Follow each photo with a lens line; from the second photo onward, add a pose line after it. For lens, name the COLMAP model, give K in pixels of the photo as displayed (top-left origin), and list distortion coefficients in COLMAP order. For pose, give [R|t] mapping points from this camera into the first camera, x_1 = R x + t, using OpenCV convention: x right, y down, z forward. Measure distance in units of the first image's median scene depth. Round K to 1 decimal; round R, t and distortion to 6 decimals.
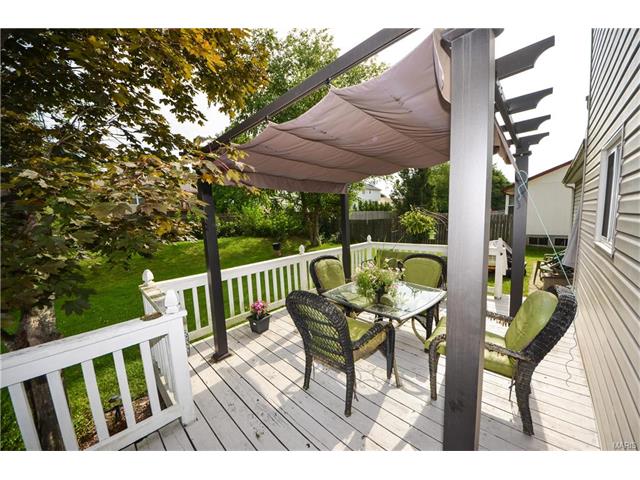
lens RADIAL K [[229.4, 0, 320.1], [0, 229.4, 245.4], [0, 0, 1]] dist [0.045605, -0.026915]
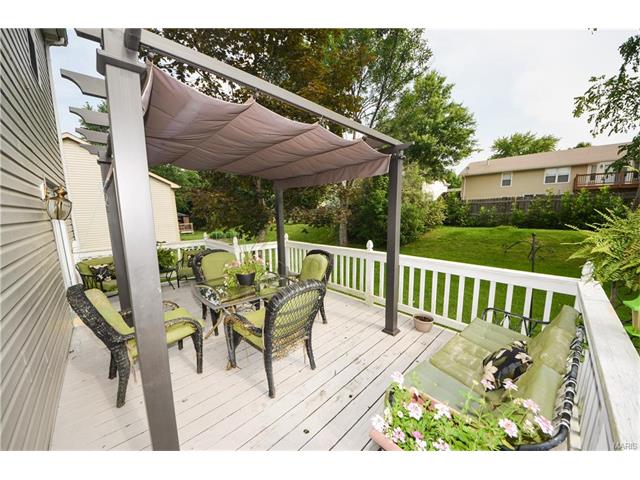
lens RADIAL K [[229.4, 0, 320.1], [0, 229.4, 245.4], [0, 0, 1]] dist [0.045605, -0.026915]
pose [[-0.020831, 0.188143, -0.981921, 0.648198], [-0.106172, 0.976164, 0.189292, -0.104850], [0.994130, 0.108196, -0.000359, 0.675003]]
